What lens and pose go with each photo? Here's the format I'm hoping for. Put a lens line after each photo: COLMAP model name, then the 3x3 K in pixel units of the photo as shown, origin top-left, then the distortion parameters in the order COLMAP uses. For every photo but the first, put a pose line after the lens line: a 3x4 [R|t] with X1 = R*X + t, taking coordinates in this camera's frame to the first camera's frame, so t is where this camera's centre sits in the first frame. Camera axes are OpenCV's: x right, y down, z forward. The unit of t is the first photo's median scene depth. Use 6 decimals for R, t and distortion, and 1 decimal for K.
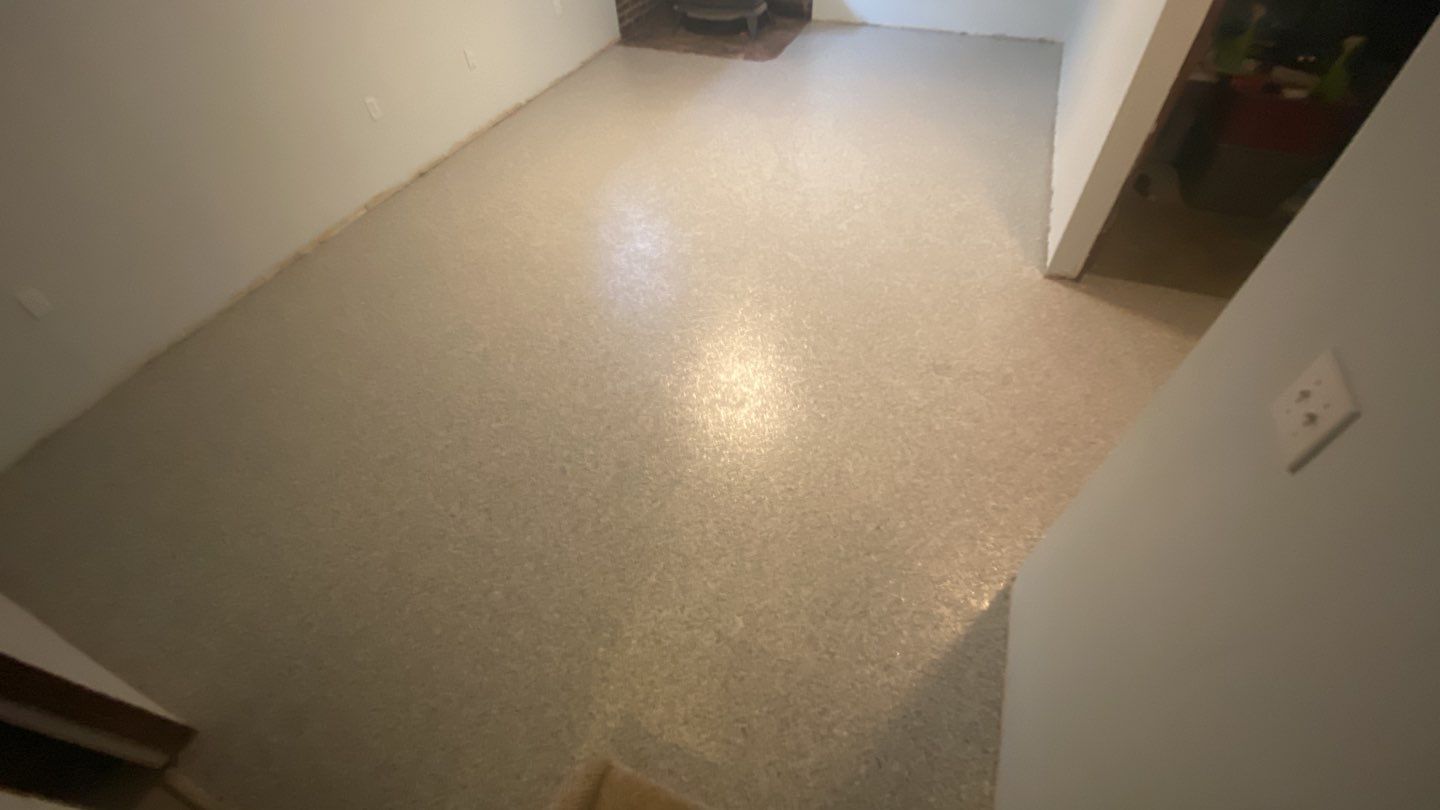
lens RADIAL K [[590.6, 0, 720.0], [0, 590.6, 405.0], [0, 0, 1]] dist [0.024205, -0.021359]
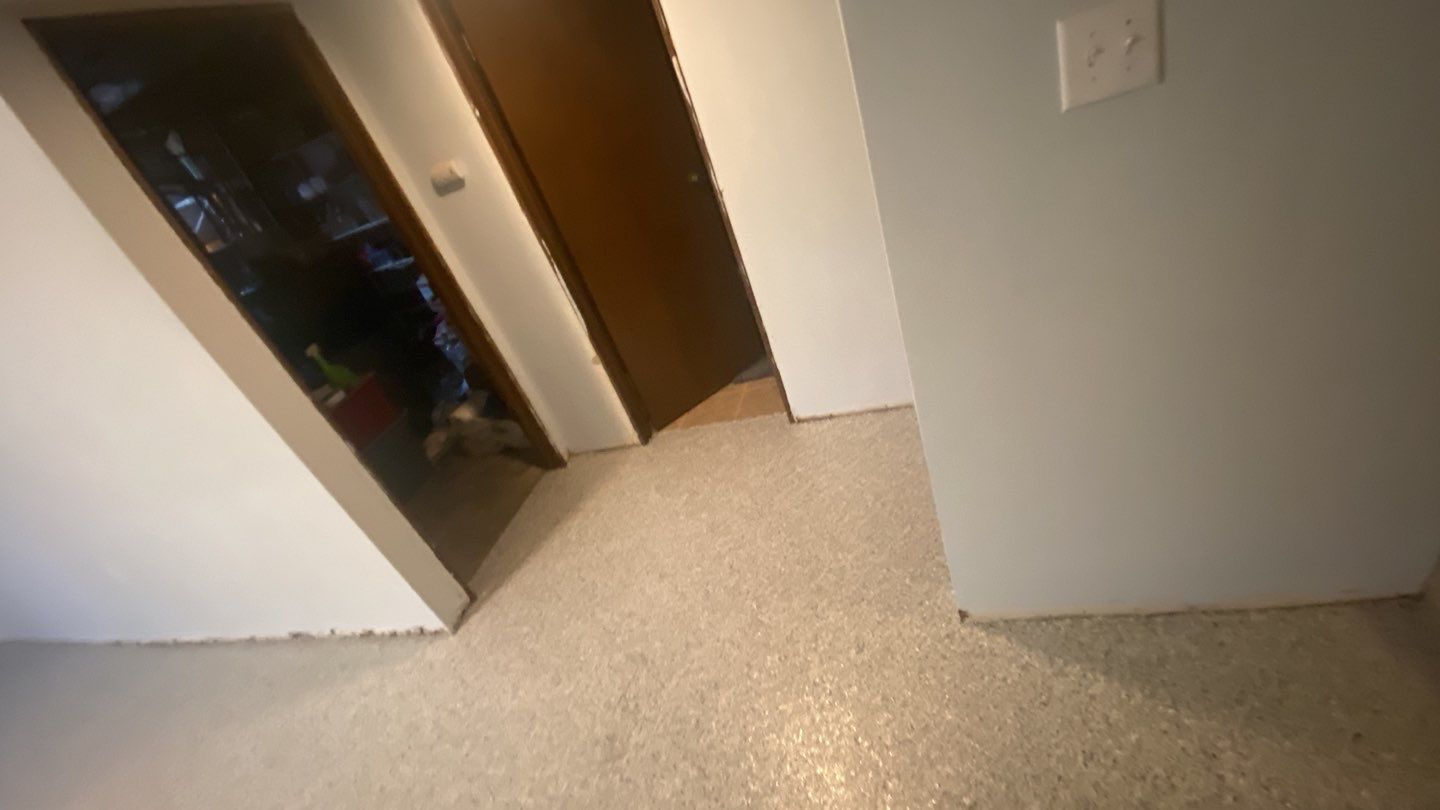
lens RADIAL K [[590.6, 0, 720.0], [0, 590.6, 405.0], [0, 0, 1]] dist [0.024205, -0.021359]
pose [[-0.151229, -0.418267, 0.895646, -0.039443], [0.914147, 0.285577, 0.287717, -0.237941], [-0.376119, 0.862263, 0.339170, 0.453053]]
